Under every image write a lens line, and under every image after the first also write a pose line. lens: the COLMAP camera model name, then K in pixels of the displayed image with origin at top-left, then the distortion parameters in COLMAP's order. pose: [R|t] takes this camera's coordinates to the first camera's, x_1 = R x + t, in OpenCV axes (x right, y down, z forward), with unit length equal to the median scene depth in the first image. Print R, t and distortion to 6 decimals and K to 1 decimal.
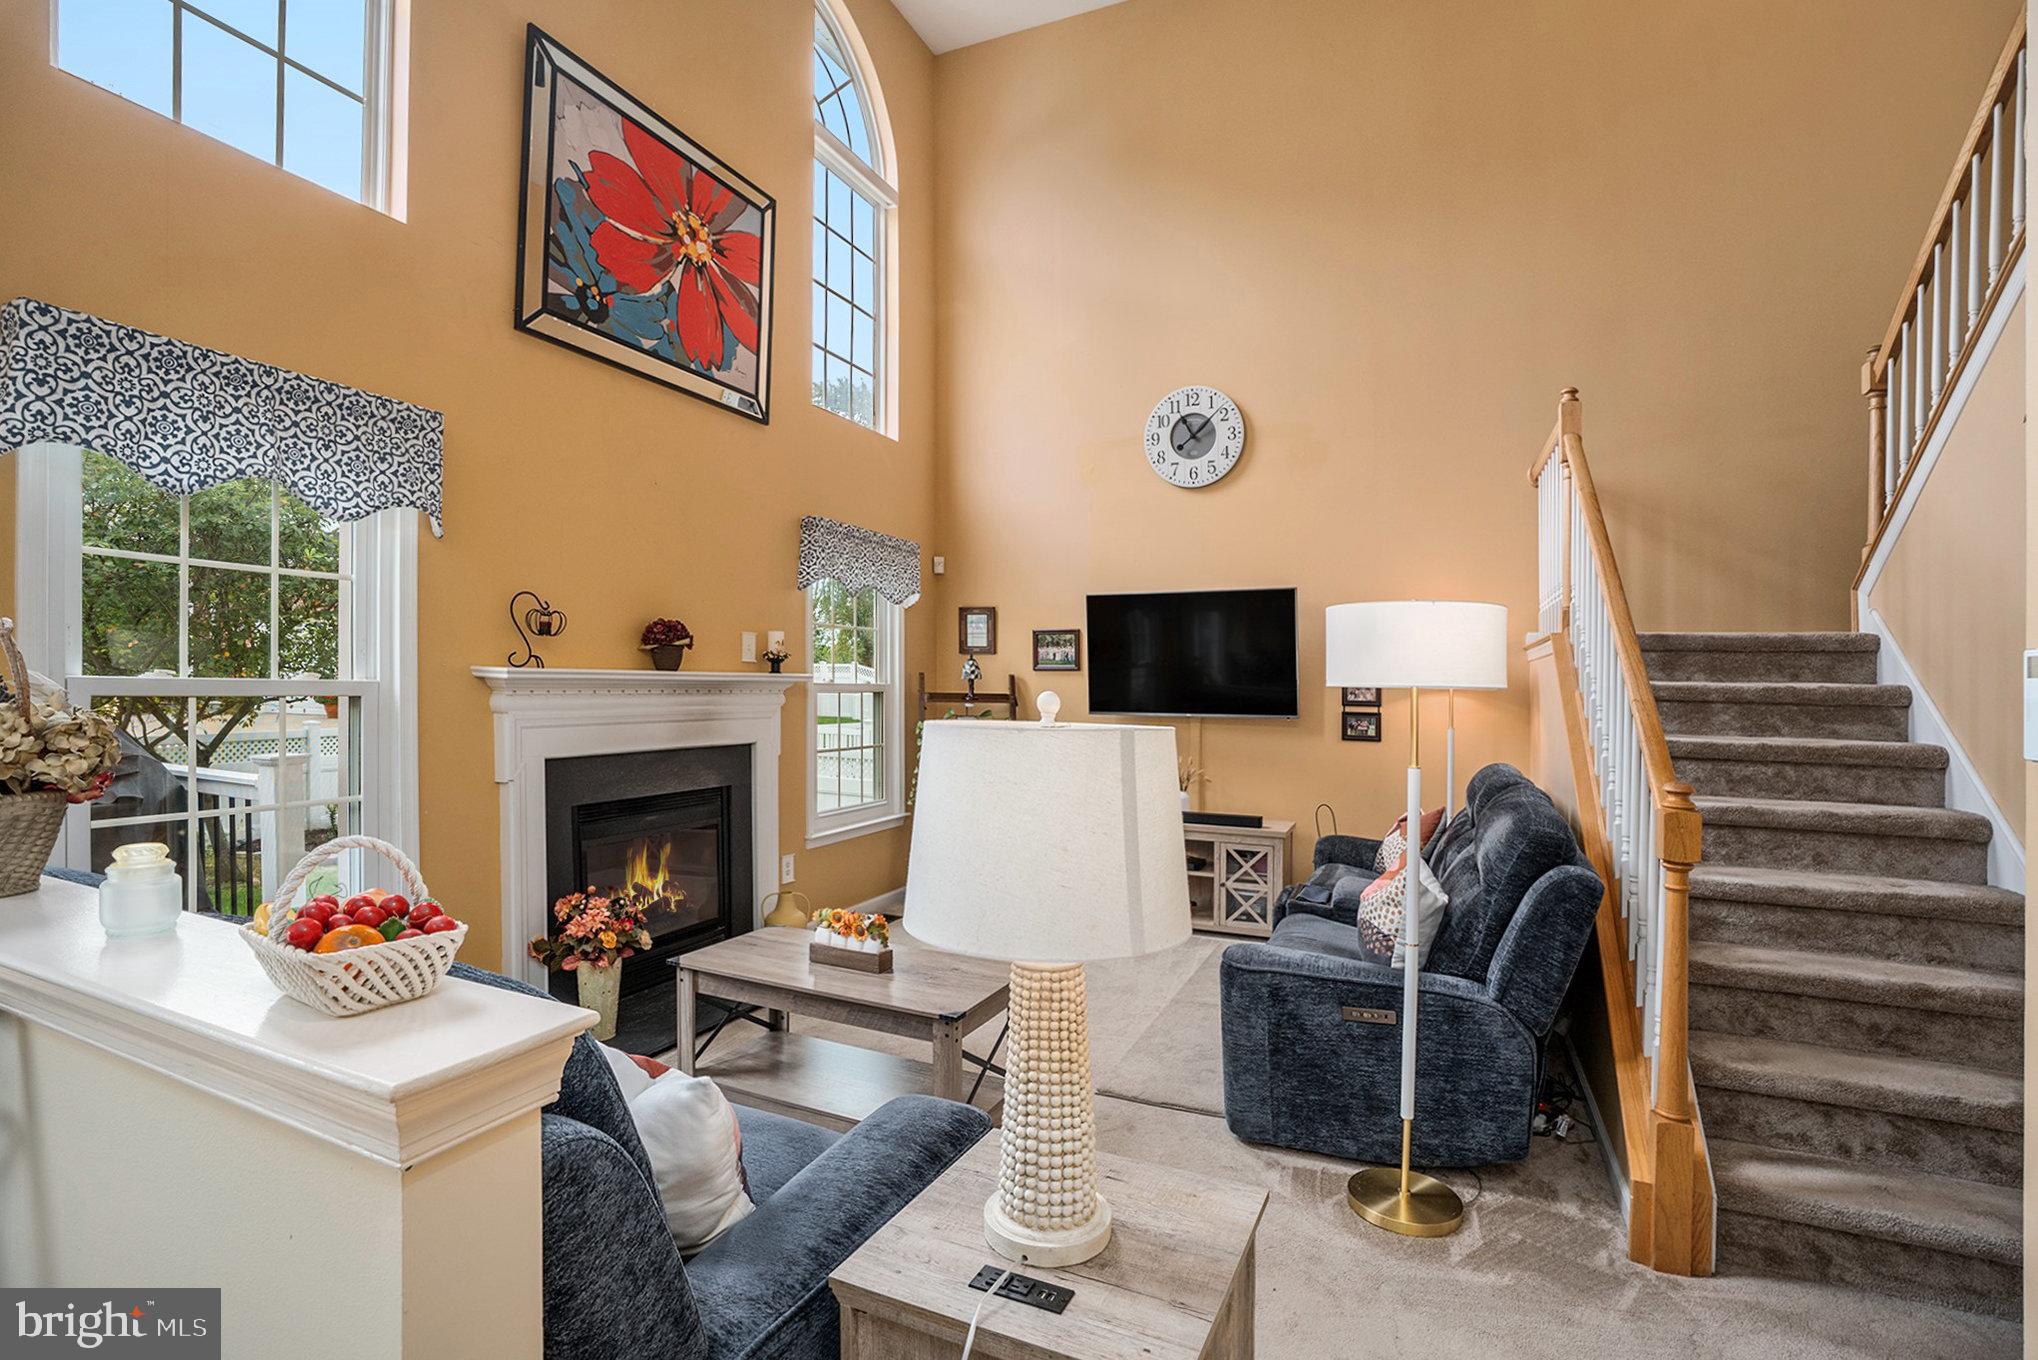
lens RADIAL K [[948.8, 0, 1004.8], [0, 948.8, 675.3], [0, 0, 1]] dist [-0.050669, 0.010855]
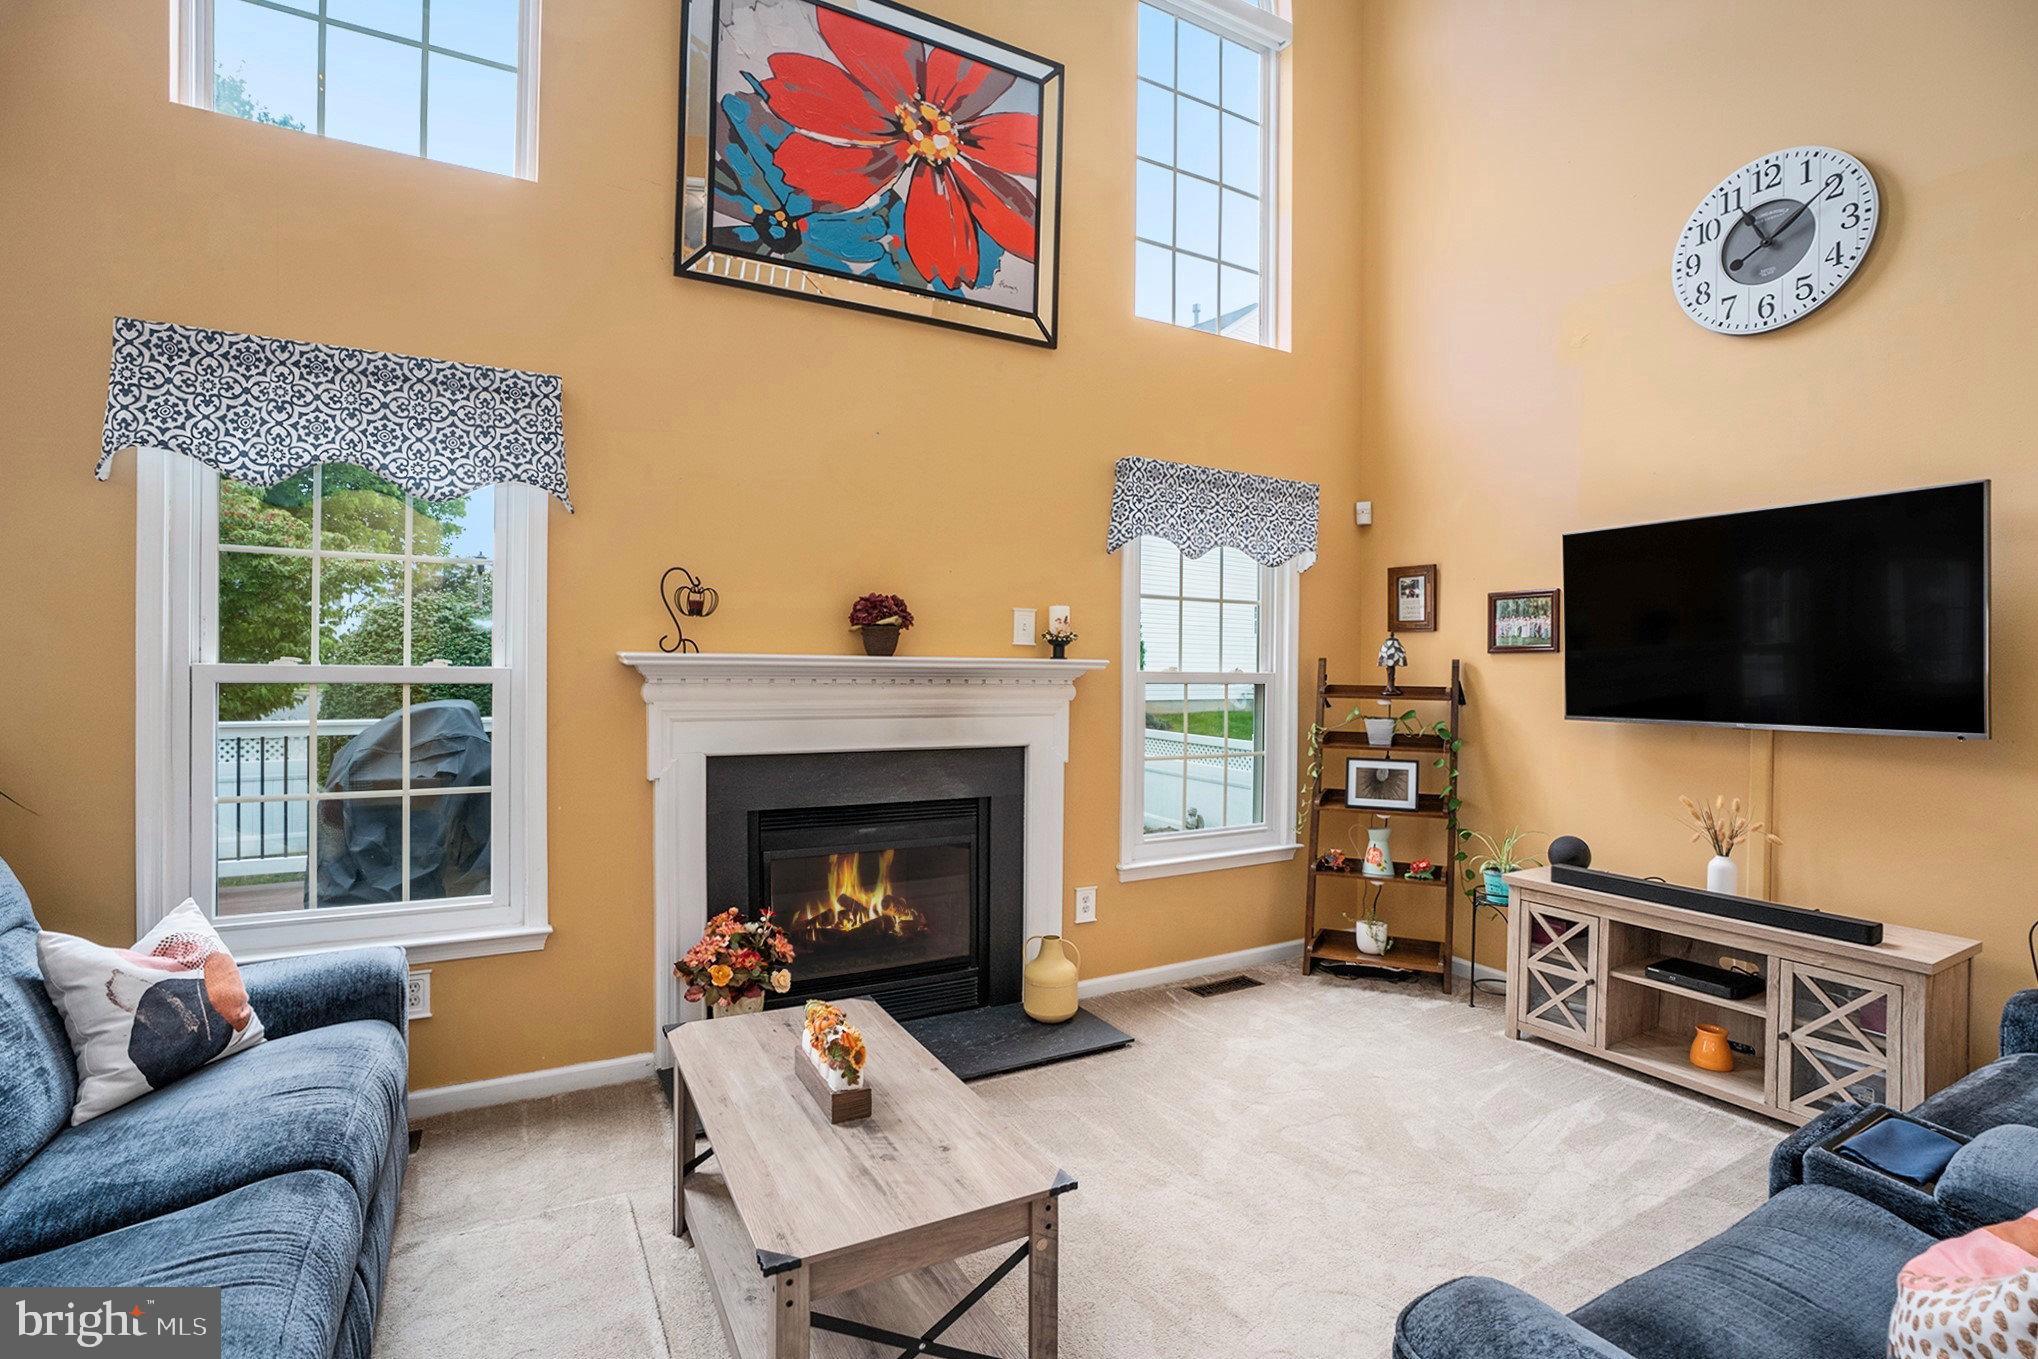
lens RADIAL K [[948.8, 0, 978.0], [0, 948.8, 694.5], [0, 0, 1]] dist [-0.050669, 0.010855]
pose [[0.804281, 0.011124, -0.594145, 0.197823], [0.005867, 0.999627, 0.026657, 0.006759], [0.594220, -0.024925, 0.803916, 0.353152]]
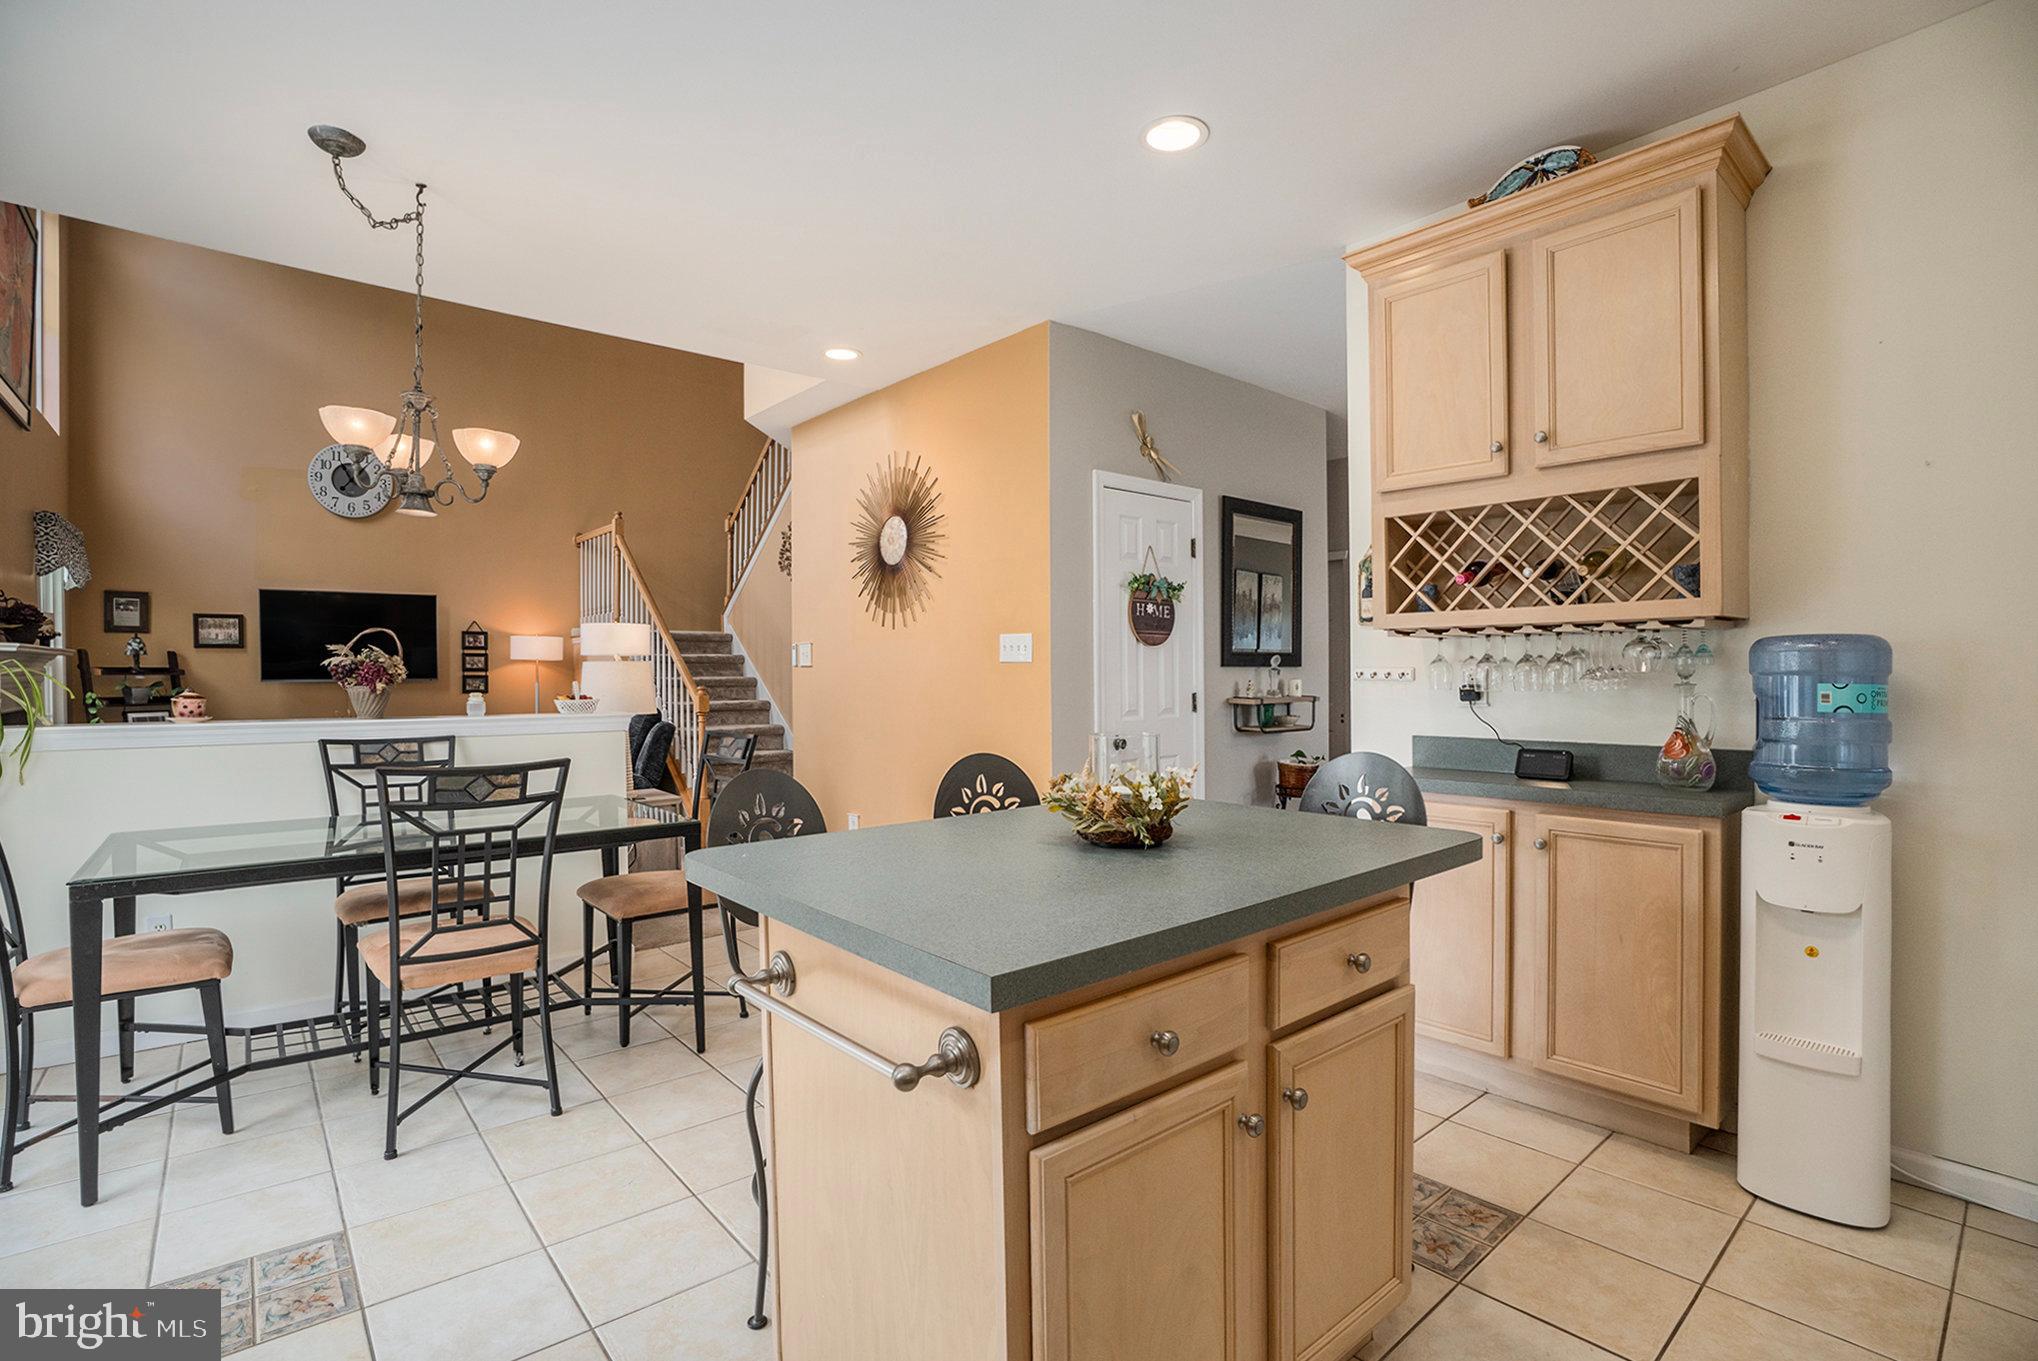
lens RADIAL K [[948.8, 0, 999.6], [0, 948.8, 666.0], [0, 0, 1]] dist [-0.050669, 0.010855]
pose [[0.423053, -0.004608, 0.906093, -0.864667], [0.006293, 0.999978, 0.002147, 0.032559], [-0.906083, 0.004794, 0.423073, -0.605106]]
